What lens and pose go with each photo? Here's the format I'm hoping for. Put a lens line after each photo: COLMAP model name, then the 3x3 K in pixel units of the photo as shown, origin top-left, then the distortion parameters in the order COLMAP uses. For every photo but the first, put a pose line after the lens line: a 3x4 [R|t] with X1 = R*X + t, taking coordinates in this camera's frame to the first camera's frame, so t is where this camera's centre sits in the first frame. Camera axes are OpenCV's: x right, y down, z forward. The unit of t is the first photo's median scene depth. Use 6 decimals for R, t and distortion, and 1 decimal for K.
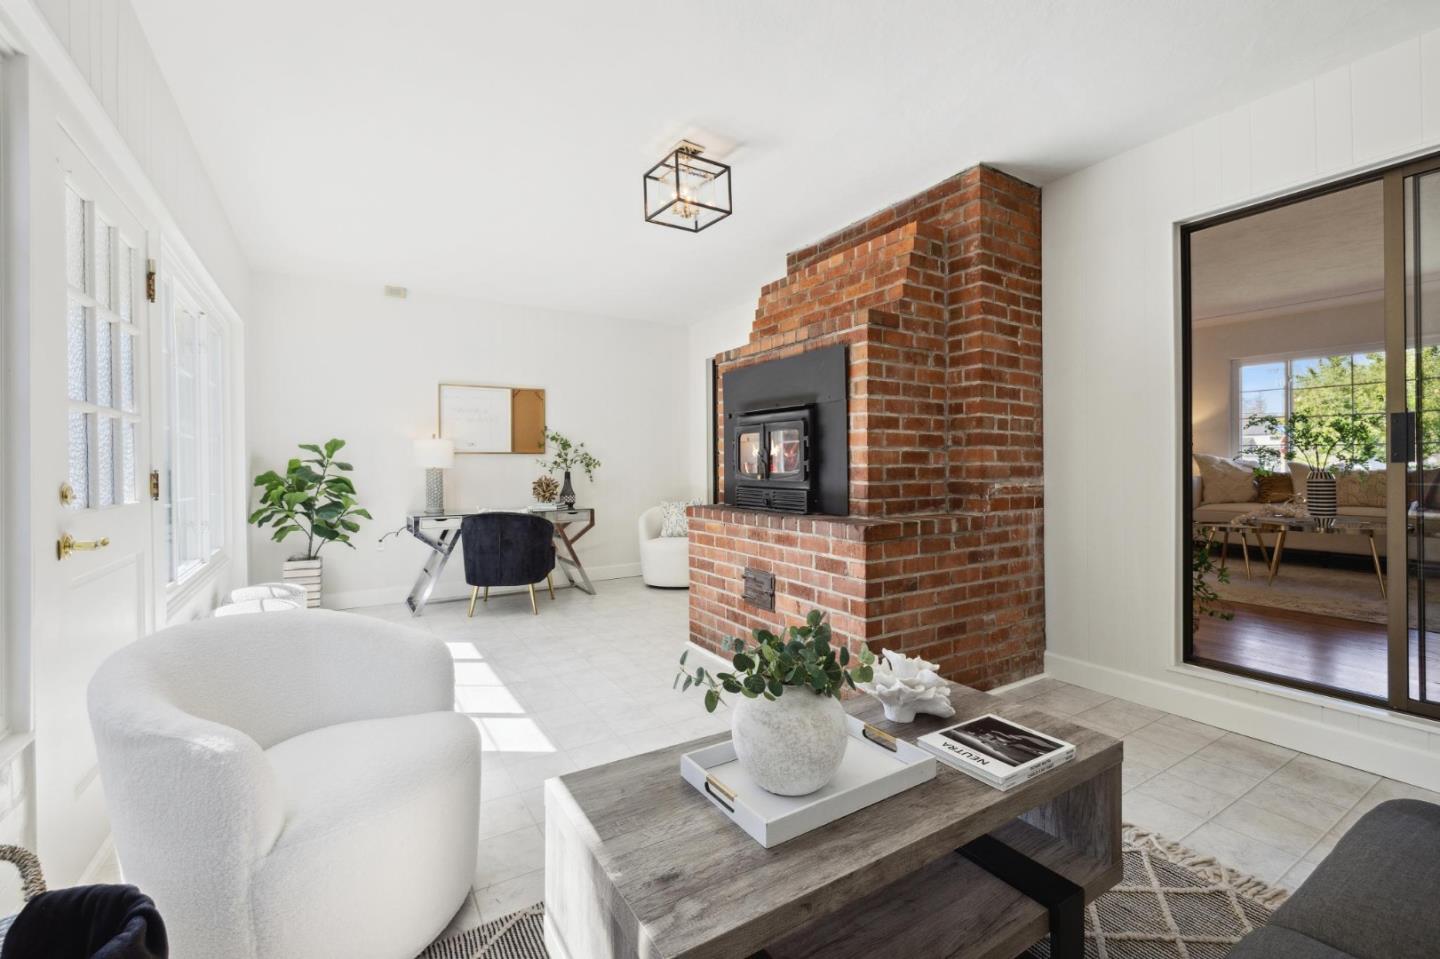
lens RADIAL K [[614.2, 0, 711.3], [0, 614.2, 469.6], [0, 0, 1]] dist [-0.001838, -0.000659]
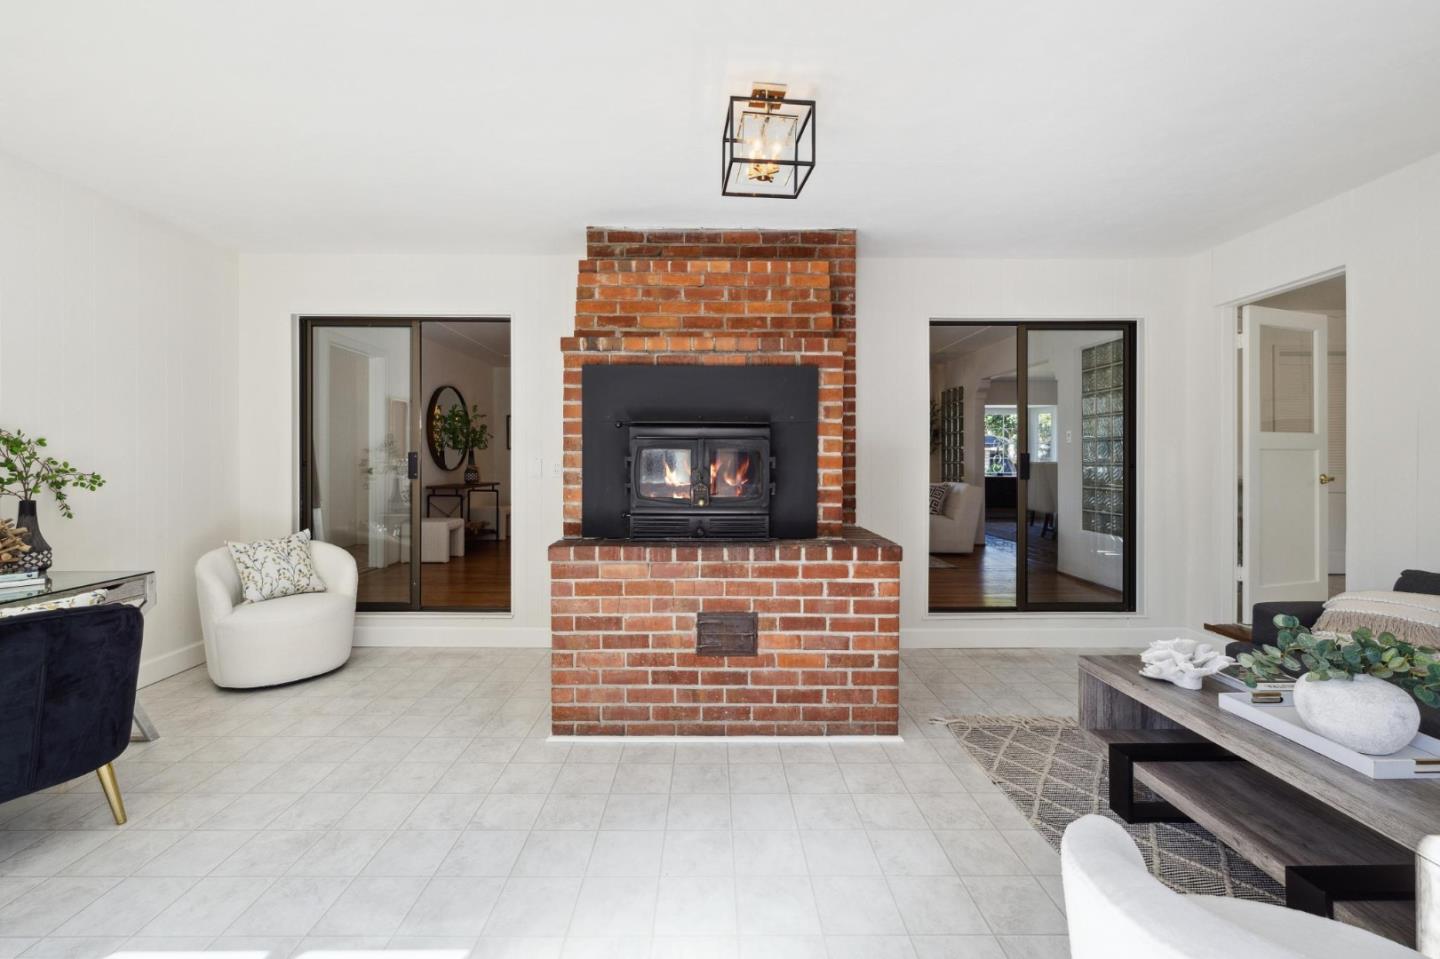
lens RADIAL K [[614.2, 0, 715.1], [0, 614.2, 467.9], [0, 0, 1]] dist [-0.001838, -0.000659]
pose [[0.508227, -0.006027, 0.861202, -0.626293], [0.000776, 0.999978, 0.006540, -0.039998], [-0.861223, -0.002656, 0.508220, 0.544836]]
